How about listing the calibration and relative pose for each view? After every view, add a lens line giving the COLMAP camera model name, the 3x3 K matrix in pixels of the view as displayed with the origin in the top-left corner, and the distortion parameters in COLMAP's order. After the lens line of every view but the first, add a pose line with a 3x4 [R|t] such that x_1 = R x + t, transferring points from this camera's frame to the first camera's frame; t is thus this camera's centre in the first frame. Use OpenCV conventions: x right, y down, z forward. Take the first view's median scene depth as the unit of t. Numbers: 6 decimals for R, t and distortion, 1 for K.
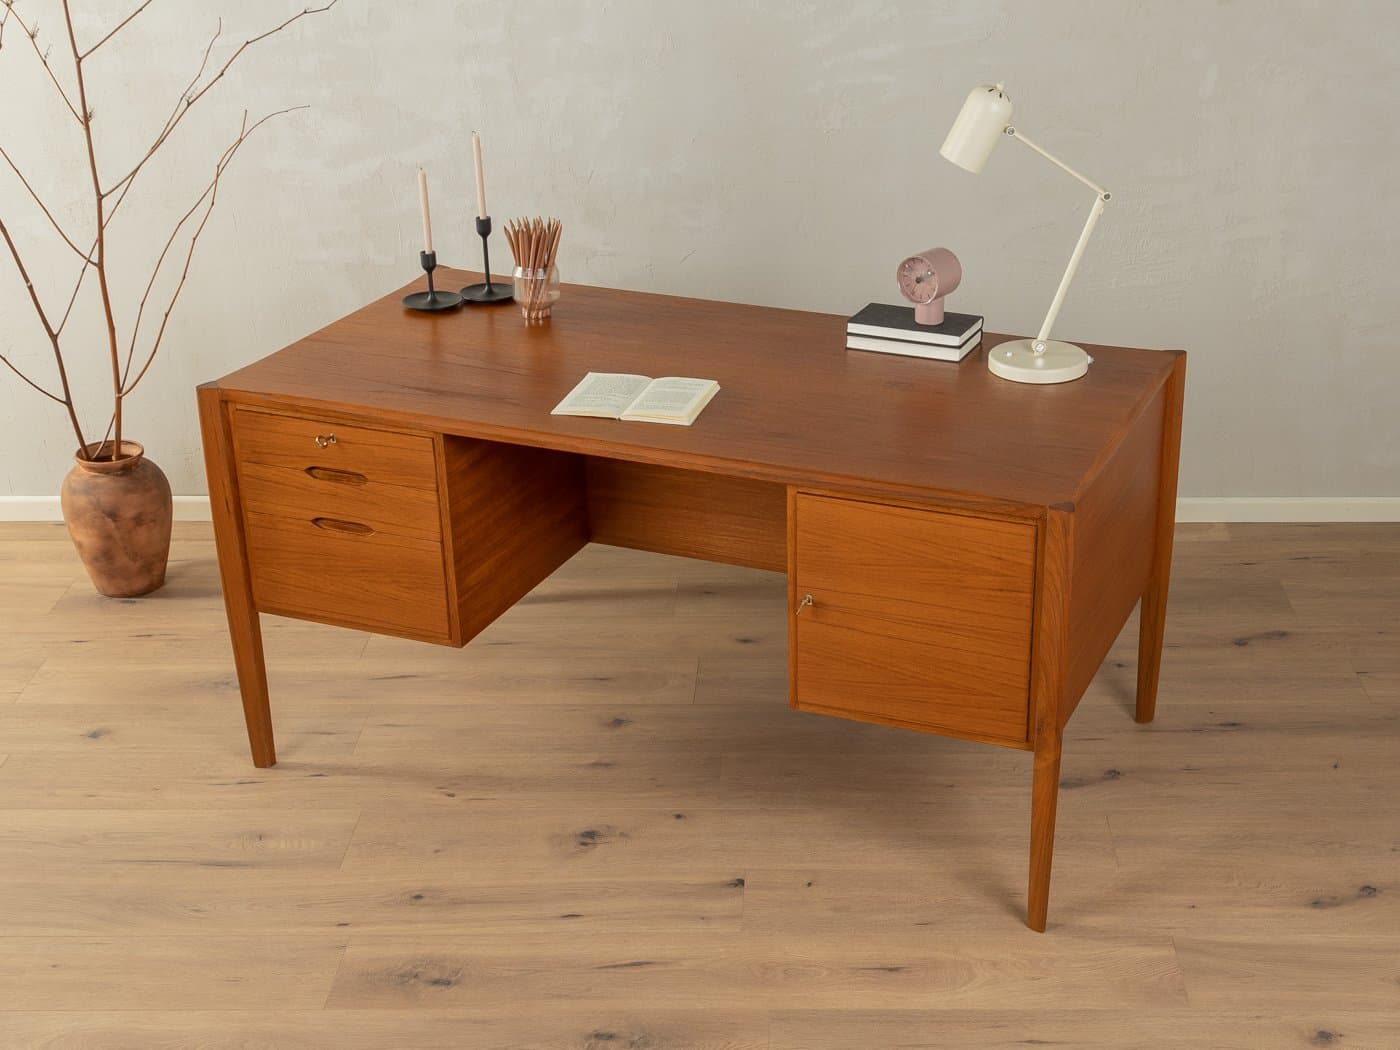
lens RADIAL K [[1532.1, 0, 826.4], [0, 1532.1, 642.9], [0, 0, 1]] dist [0.007592, -0.008322]
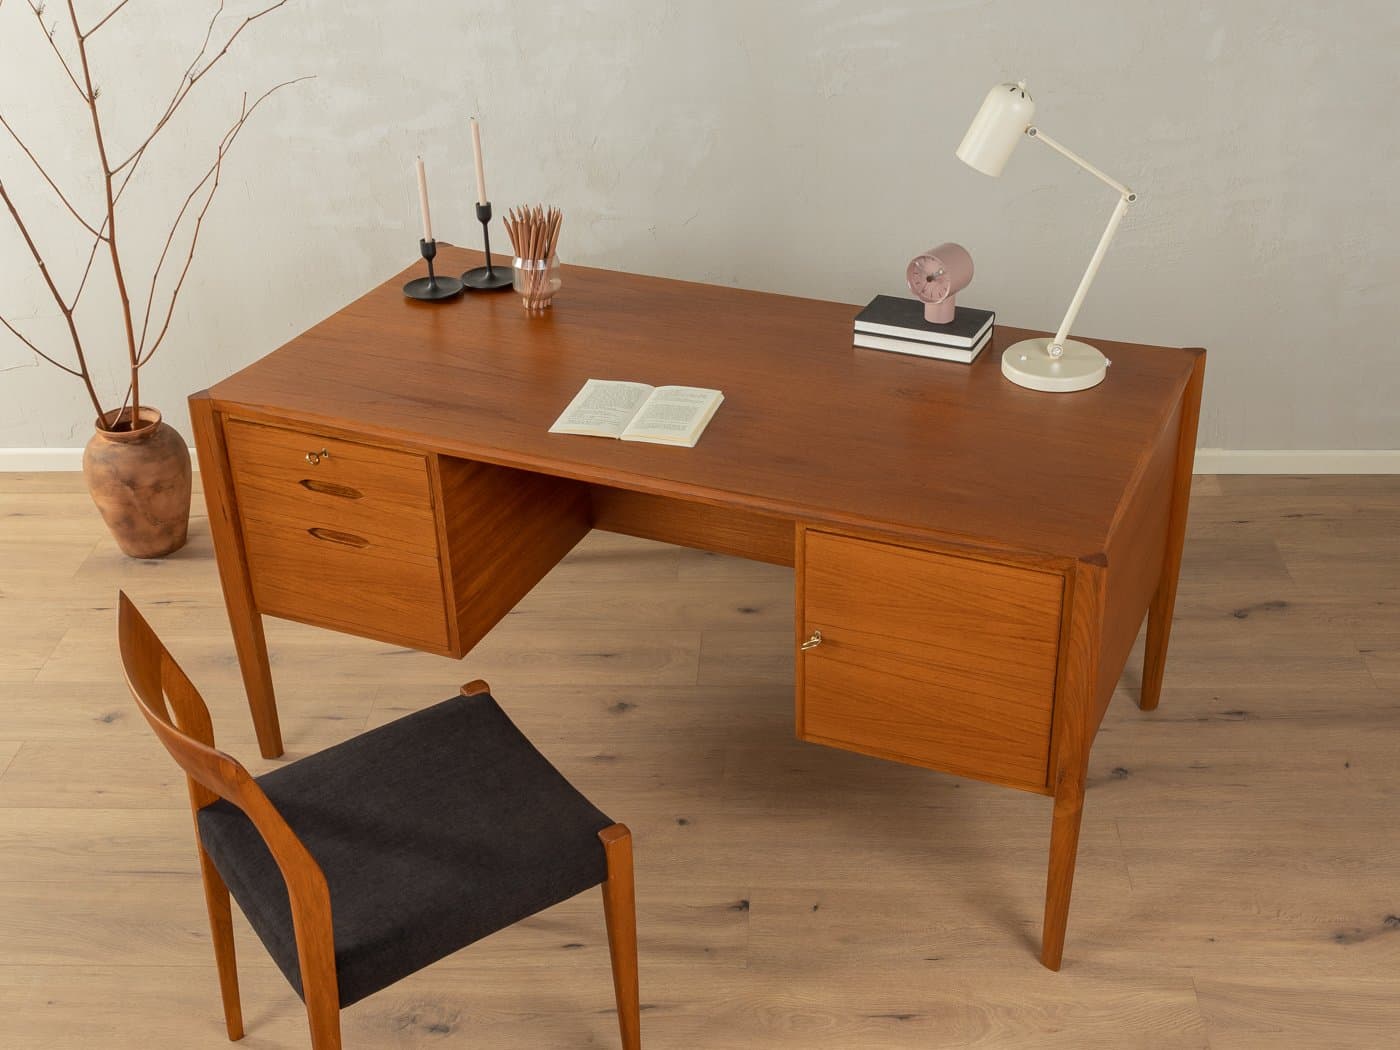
lens RADIAL K [[1349.0, 0, 778.9], [0, 1349.0, 558.8], [0, 0, 1]] dist [0.001679, -0.004858]
pose [[0.999674, 0.002349, -0.025435, -0.012933], [-0.001105, 0.998808, 0.048807, -0.105527], [0.025520, -0.048763, 0.998484, 0.146654]]
